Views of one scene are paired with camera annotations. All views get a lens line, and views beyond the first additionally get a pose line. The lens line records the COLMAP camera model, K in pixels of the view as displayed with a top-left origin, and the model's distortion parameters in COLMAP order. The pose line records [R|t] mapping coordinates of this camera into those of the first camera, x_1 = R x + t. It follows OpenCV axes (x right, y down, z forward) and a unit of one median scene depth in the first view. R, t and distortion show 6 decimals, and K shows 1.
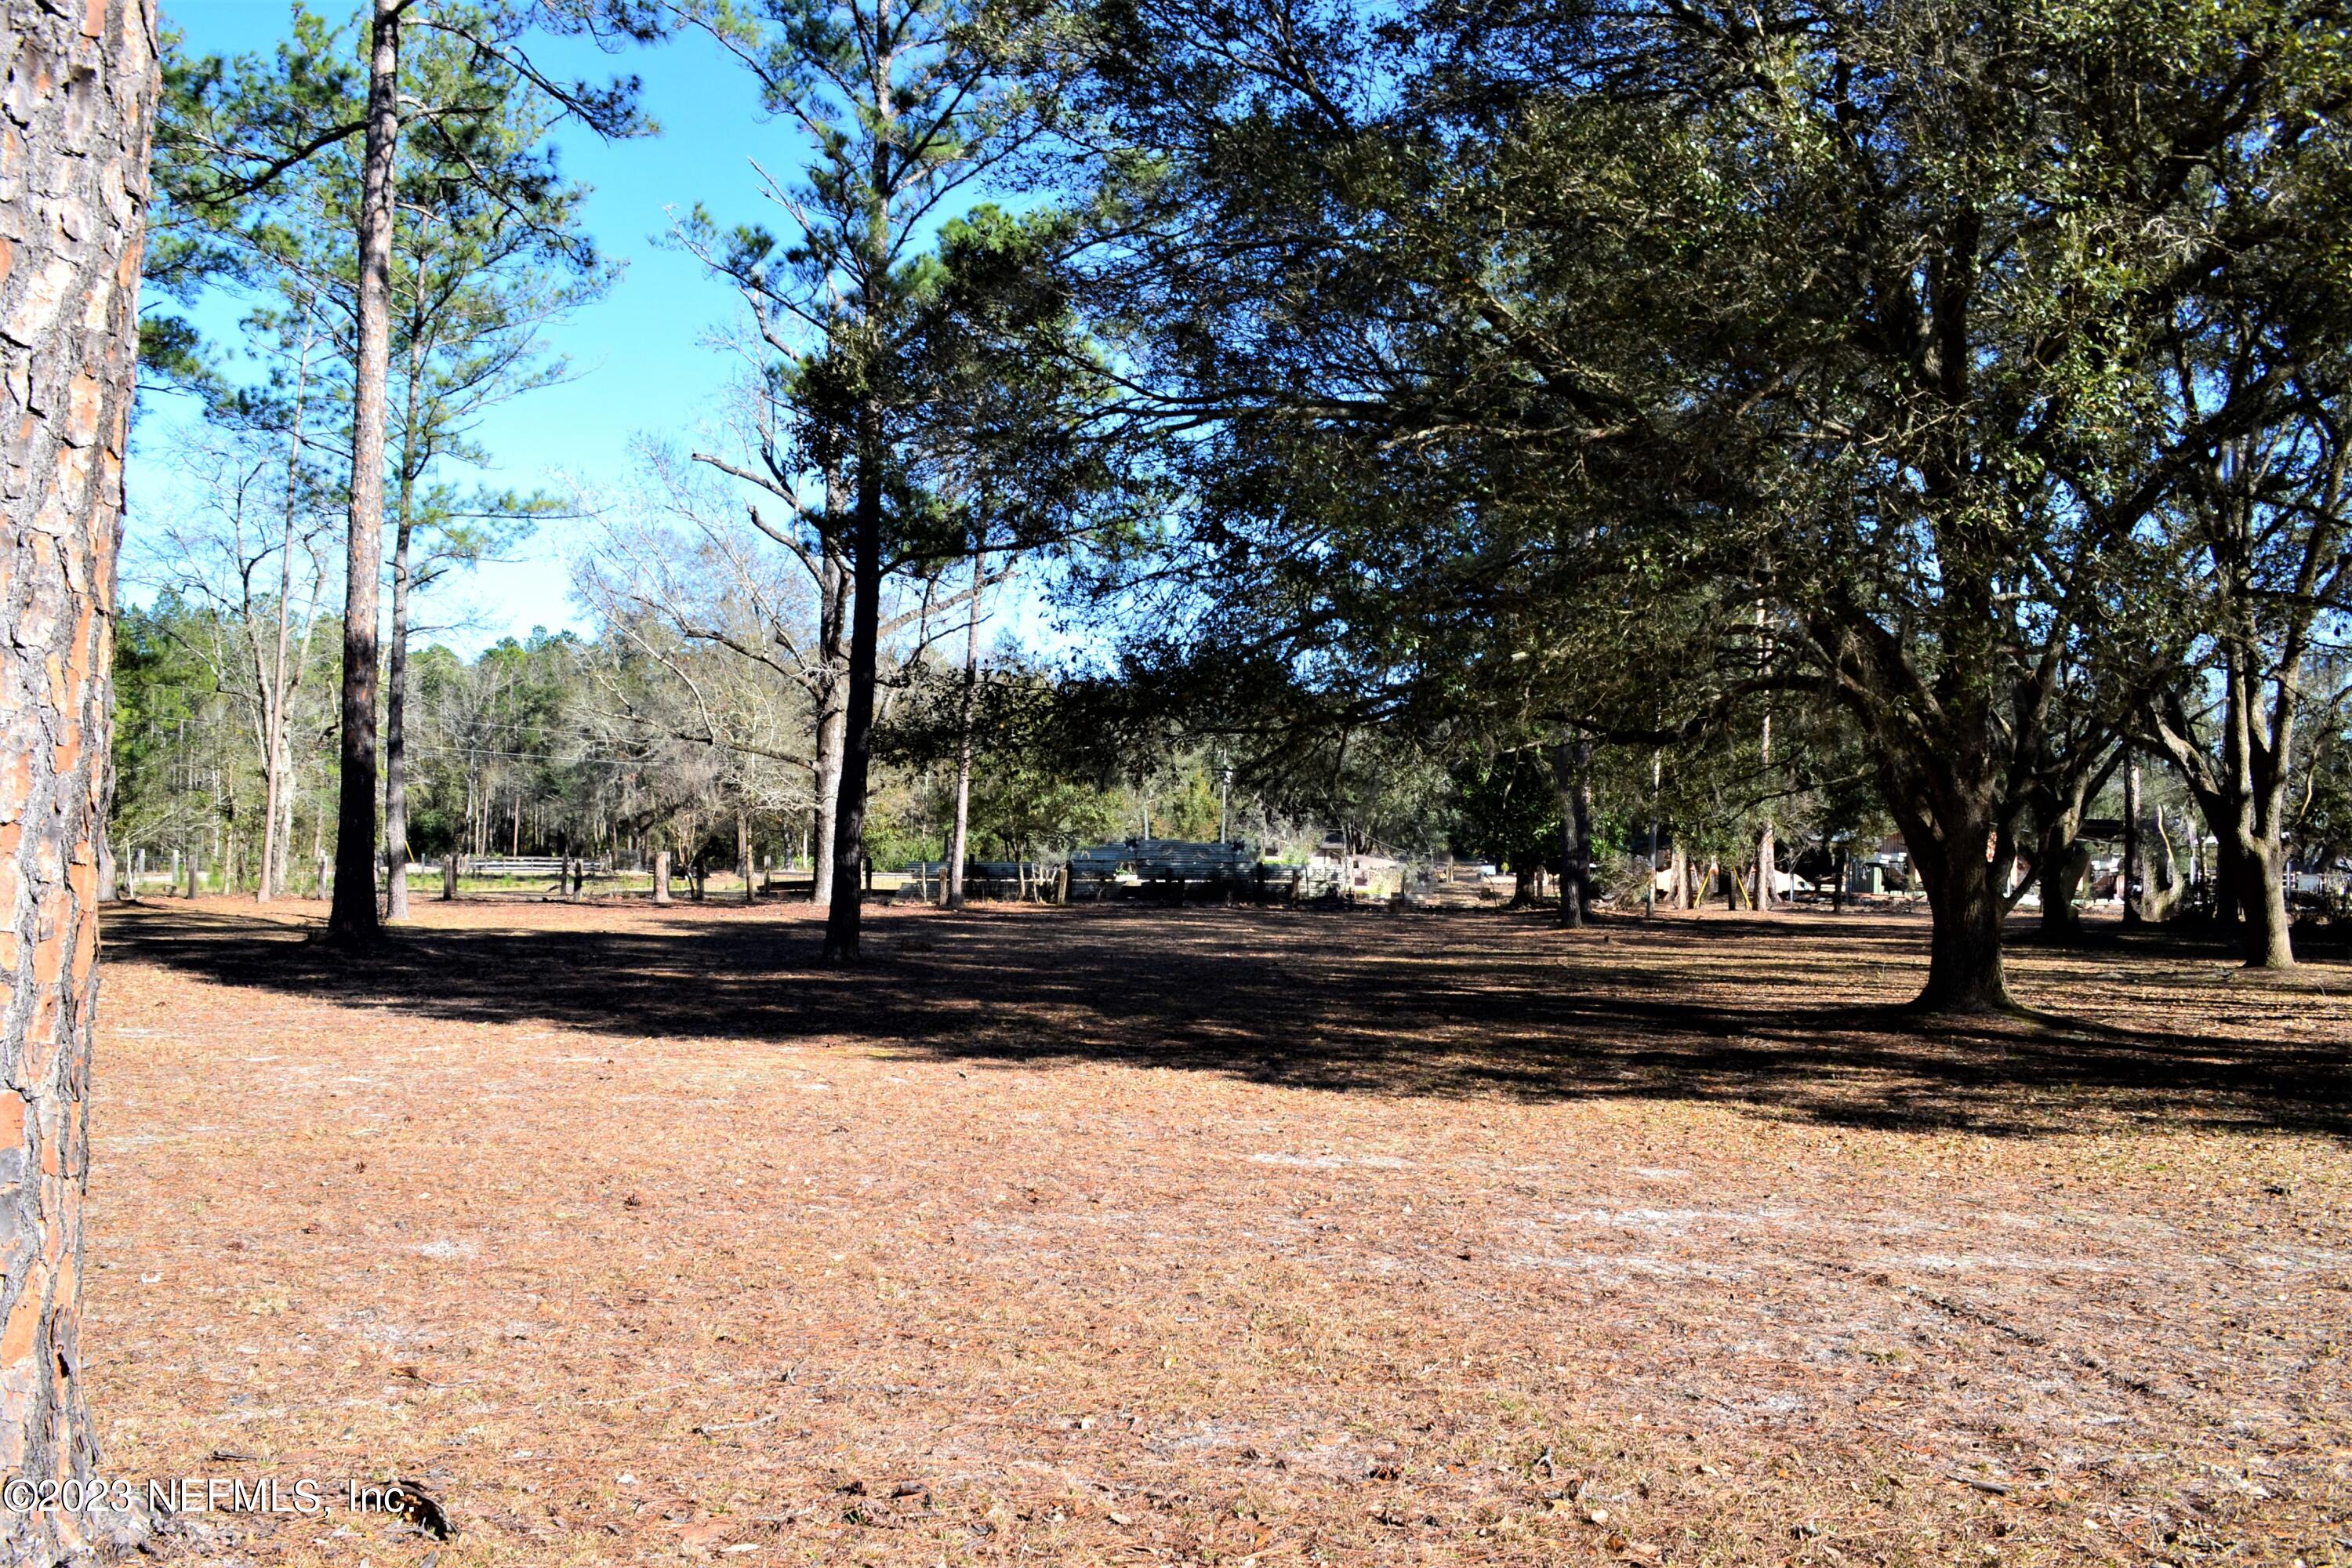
lens RADIAL K [[1837.6, 0, 1005.6], [0, 1837.6, 779.4], [0, 0, 1]] dist [-0.005629, 0.006357]
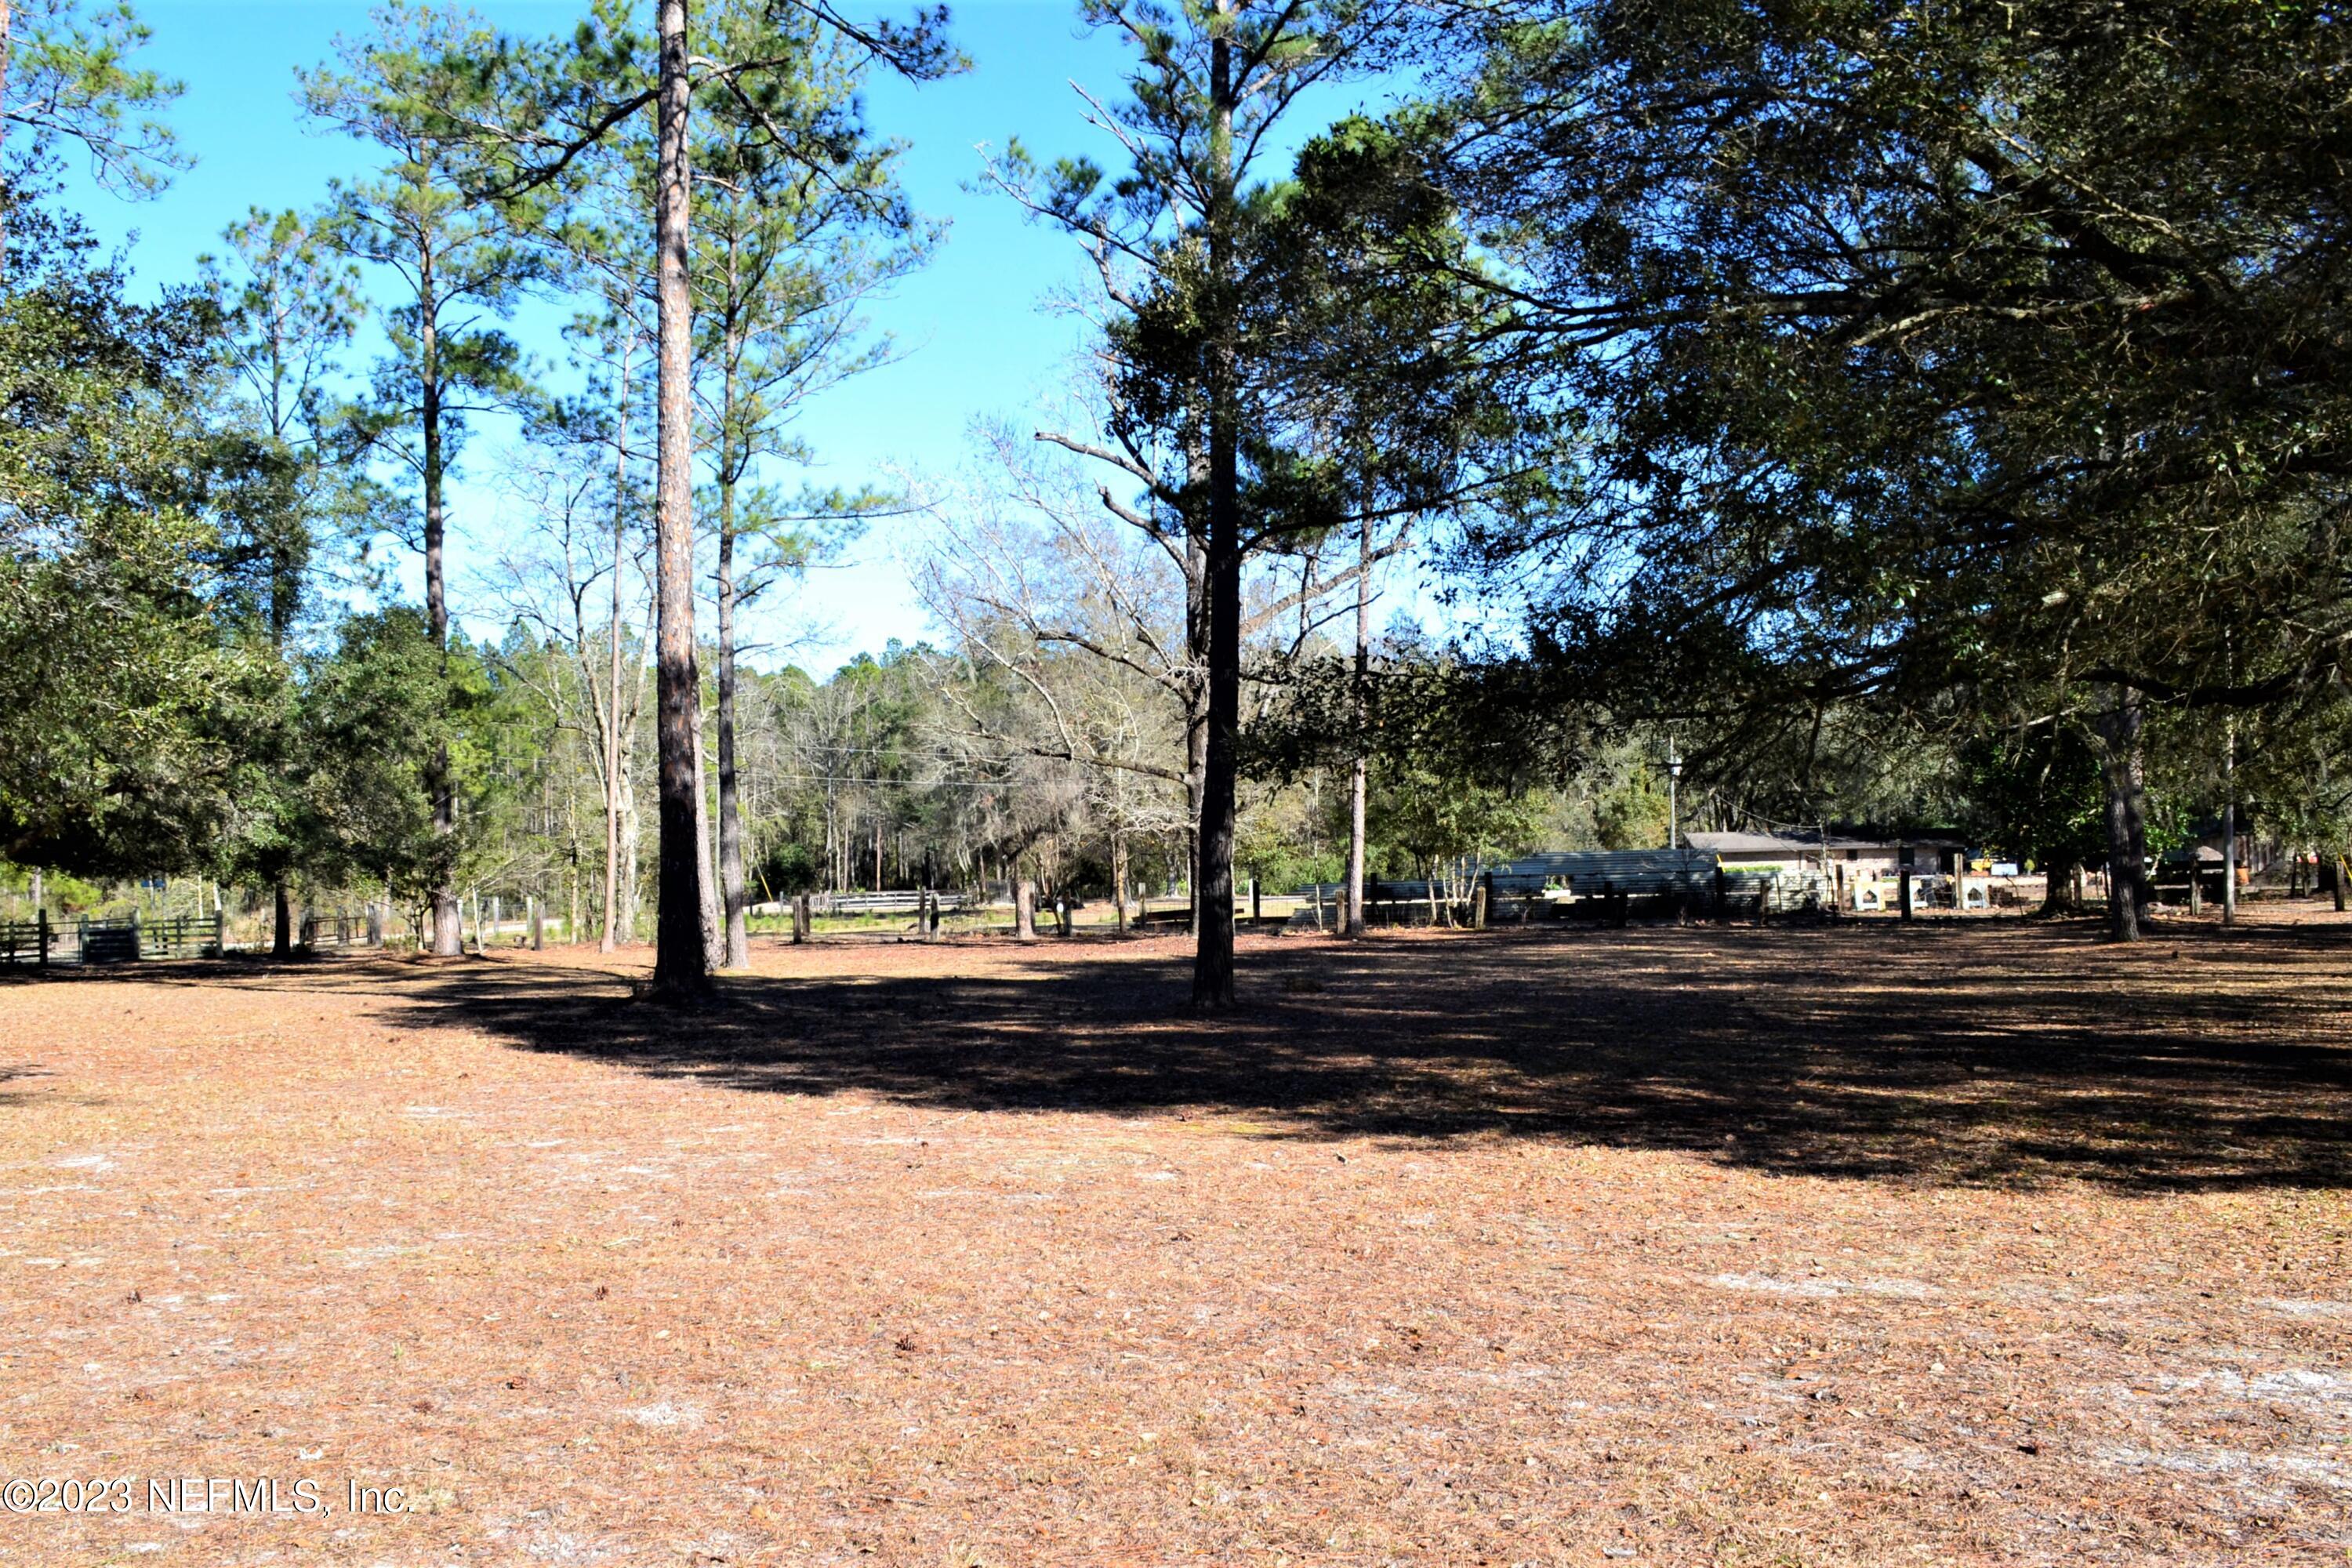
lens RADIAL K [[1857.4, 0, 1145.0], [0, 1857.4, 794.6], [0, 0, 1]] dist [-0.014389, 0.005512]
pose [[0.985162, -0.043048, -0.166140, 0.025156], [0.043984, 0.999030, 0.001960, -0.002807], [0.165894, -0.009238, 0.986100, 0.137863]]
